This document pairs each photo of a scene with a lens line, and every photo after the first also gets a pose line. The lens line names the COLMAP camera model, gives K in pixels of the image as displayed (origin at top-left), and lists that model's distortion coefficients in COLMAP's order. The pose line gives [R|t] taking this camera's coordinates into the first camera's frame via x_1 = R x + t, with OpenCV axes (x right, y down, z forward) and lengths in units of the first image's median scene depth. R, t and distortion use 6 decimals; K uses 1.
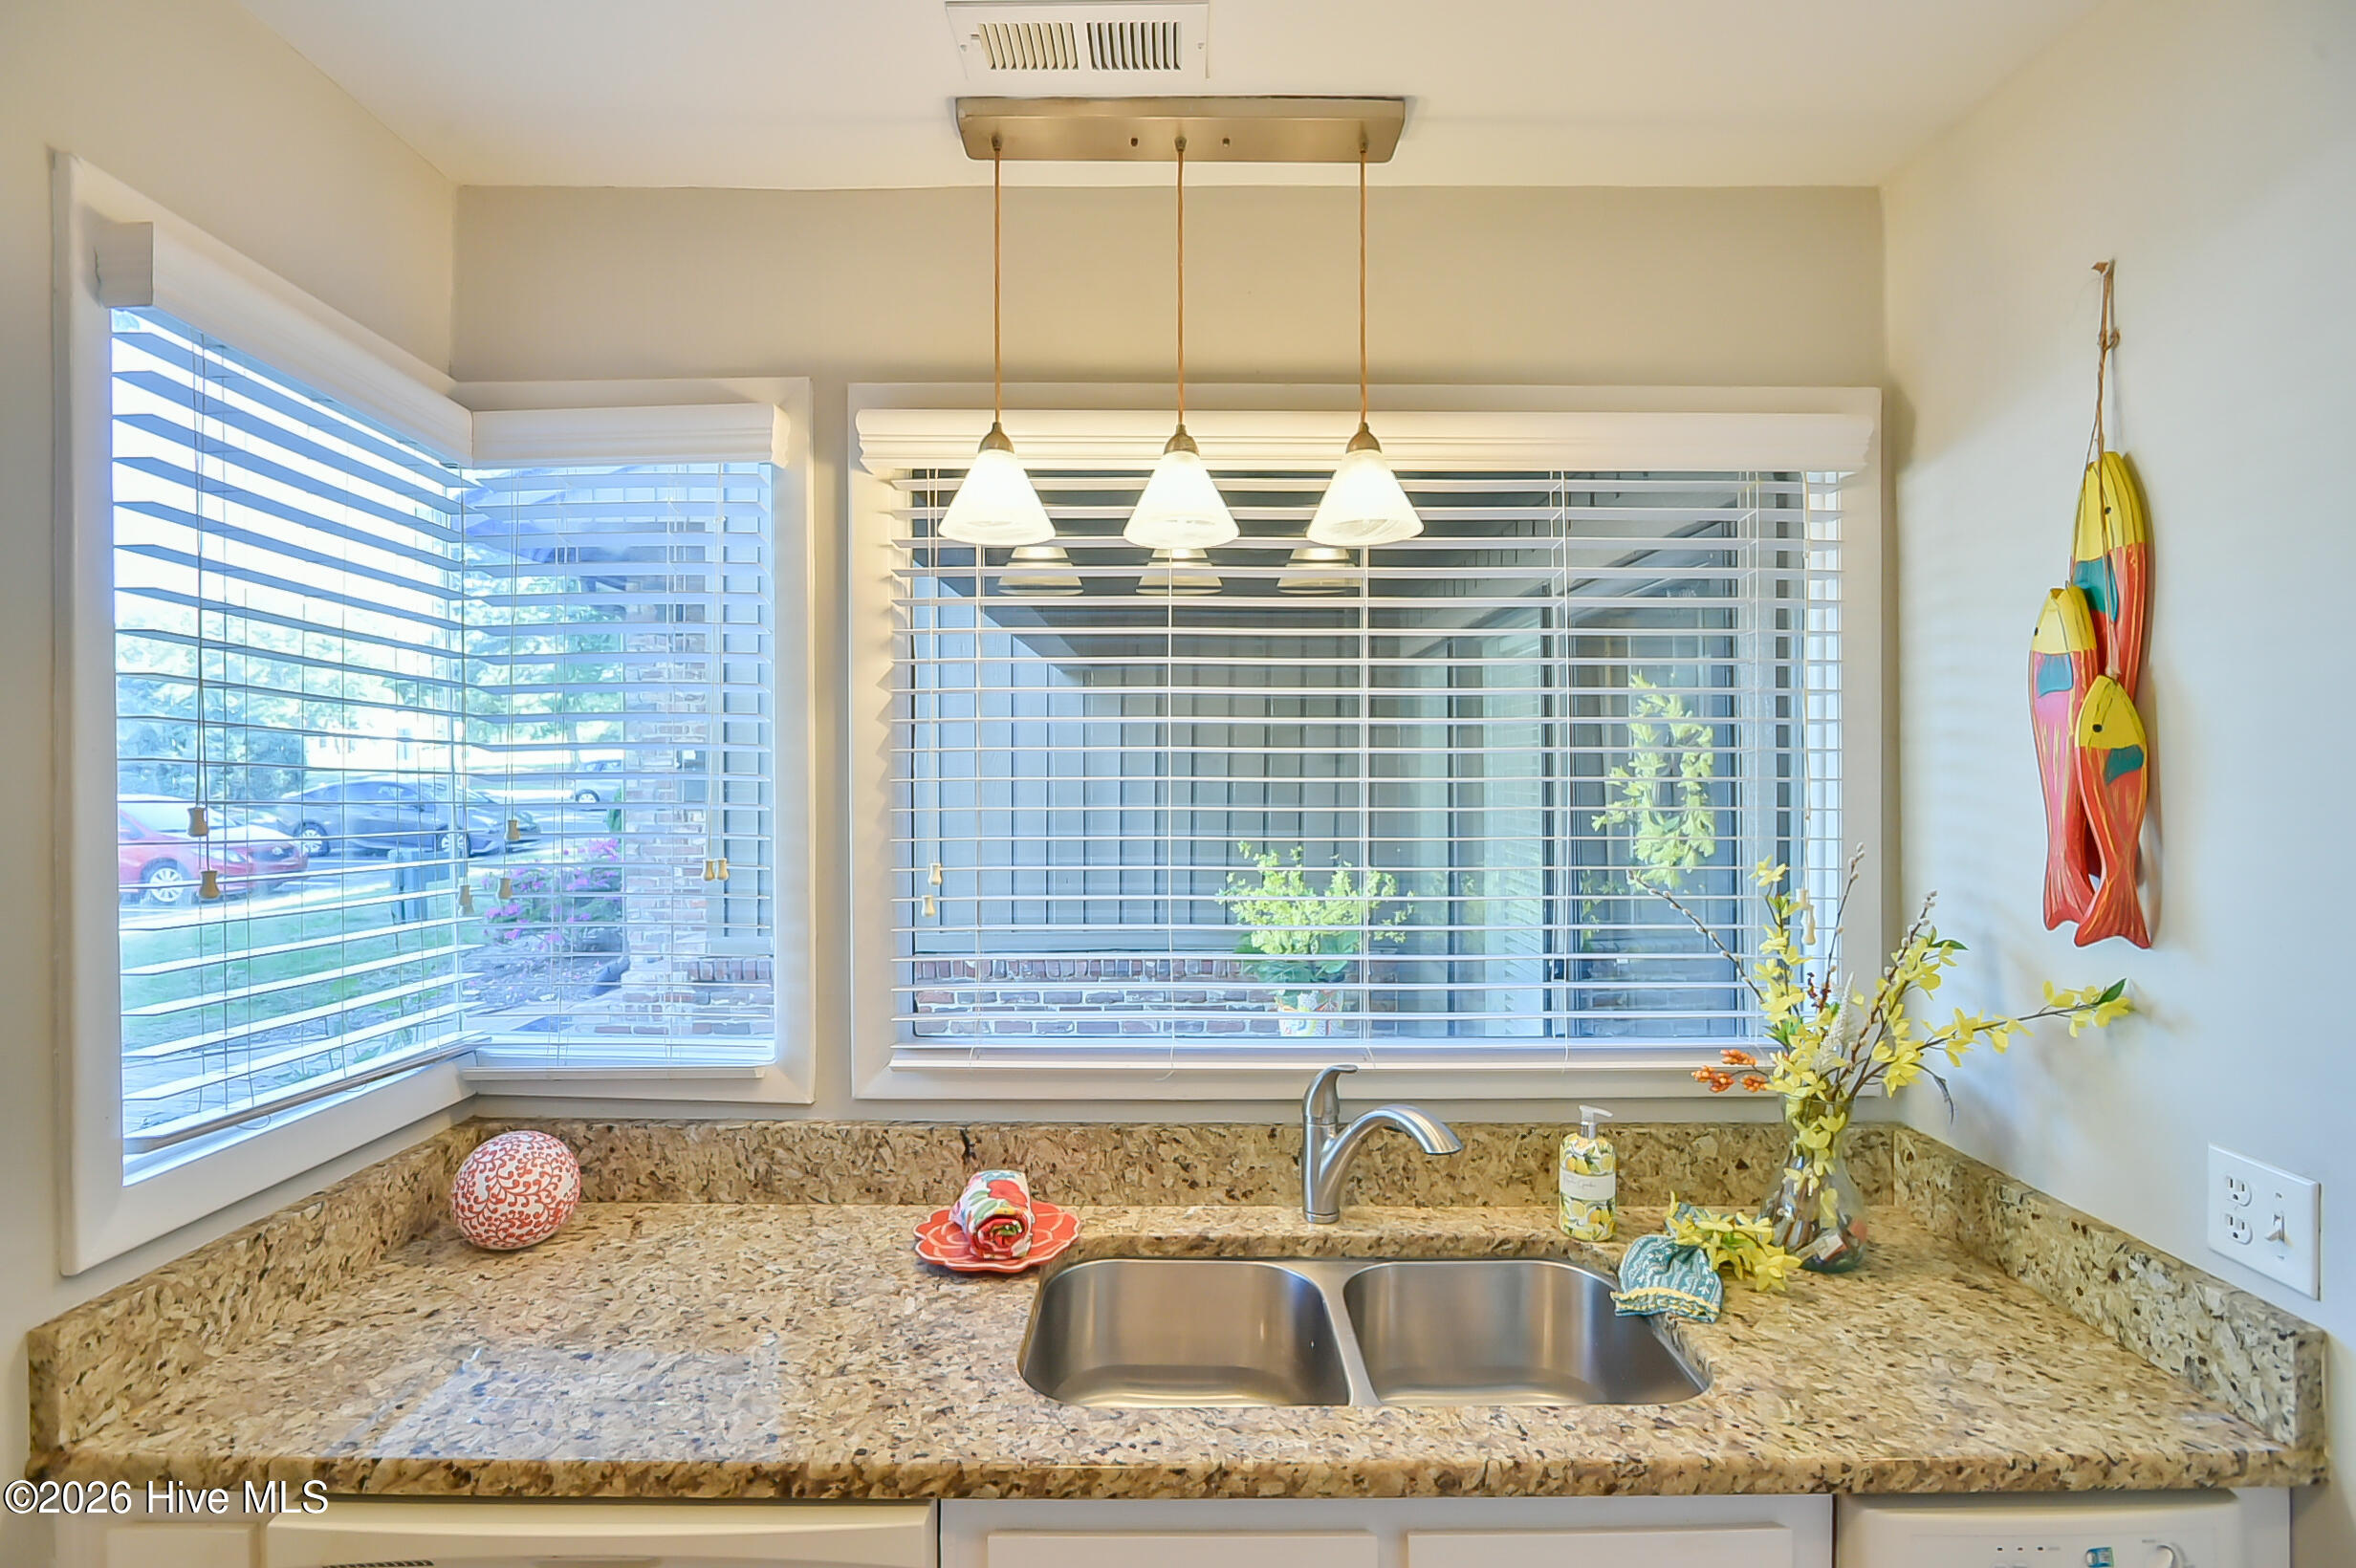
lens RADIAL K [[1113.5, 0, 1174.8], [0, 1113.5, 777.3], [0, 0, 1]] dist [-0.014811, 0.001975]
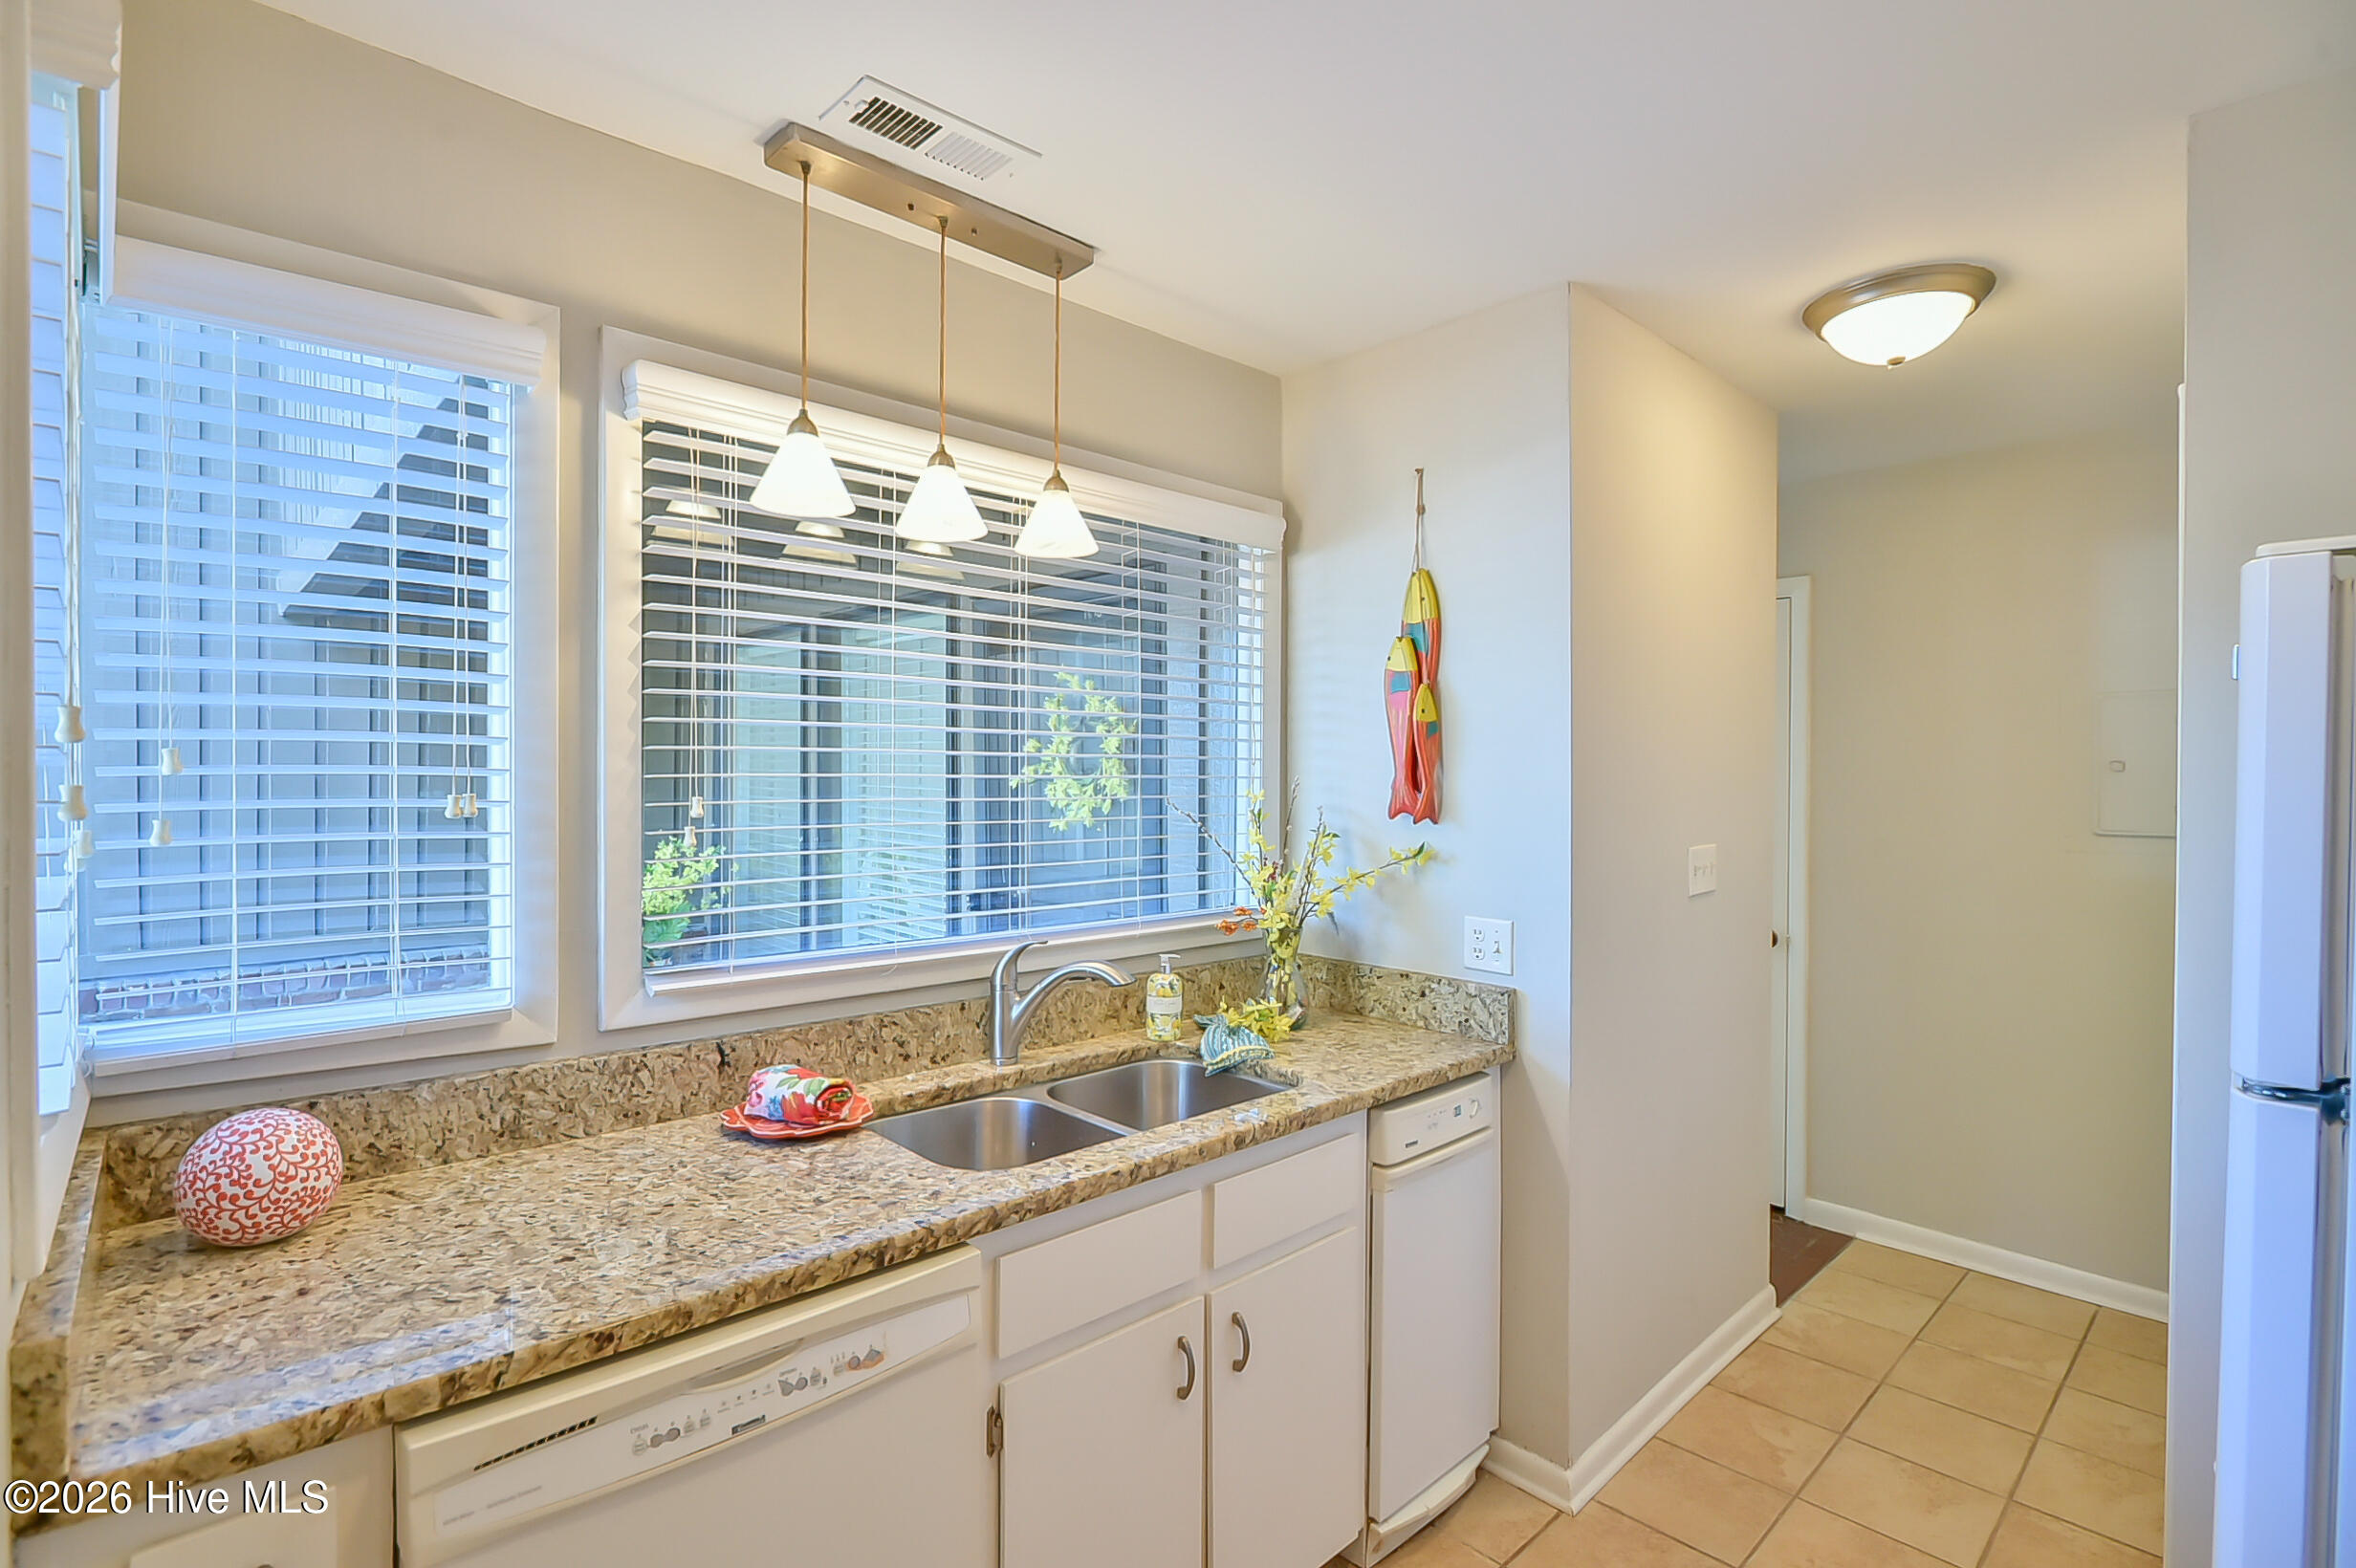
lens RADIAL K [[1113.5, 0, 1175.7], [0, 1113.5, 779.8], [0, 0, 1]] dist [-0.014811, 0.001975]
pose [[0.731431, 0.000742, 0.681915, -0.679941], [-0.006754, 0.999958, 0.006157, 0.056036], [-0.681882, -0.009109, 0.731405, -0.112171]]
